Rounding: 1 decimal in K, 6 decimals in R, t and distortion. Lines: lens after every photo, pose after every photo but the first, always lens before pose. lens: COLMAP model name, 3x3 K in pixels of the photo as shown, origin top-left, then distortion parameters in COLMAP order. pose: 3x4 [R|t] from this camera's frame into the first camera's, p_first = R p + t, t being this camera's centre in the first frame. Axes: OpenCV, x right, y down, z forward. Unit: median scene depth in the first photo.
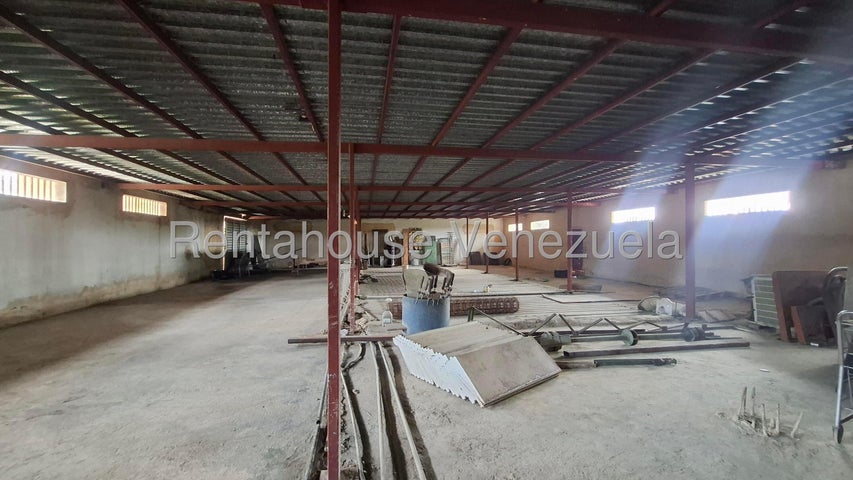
lens RADIAL K [[340.6, 0, 427.3], [0, 340.6, 240.2], [0, 0, 1]] dist [-0.003740, 0.000131]
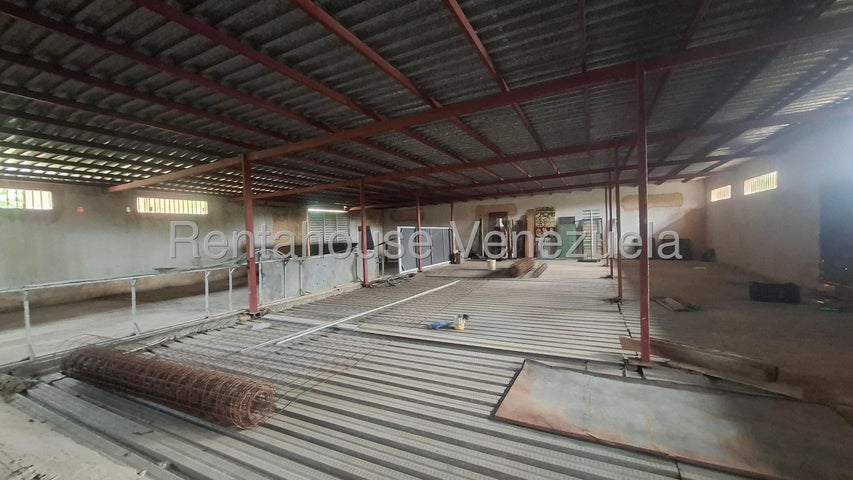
lens RADIAL K [[340.6, 0, 423.4], [0, 340.6, 238.1], [0, 0, 1]] dist [-0.003740, 0.000131]
pose [[0.795565, -0.016547, -0.605643, 0.230656], [0.038366, 0.998997, 0.023104, 0.003237], [0.604653, -0.041617, 0.795401, 0.301781]]
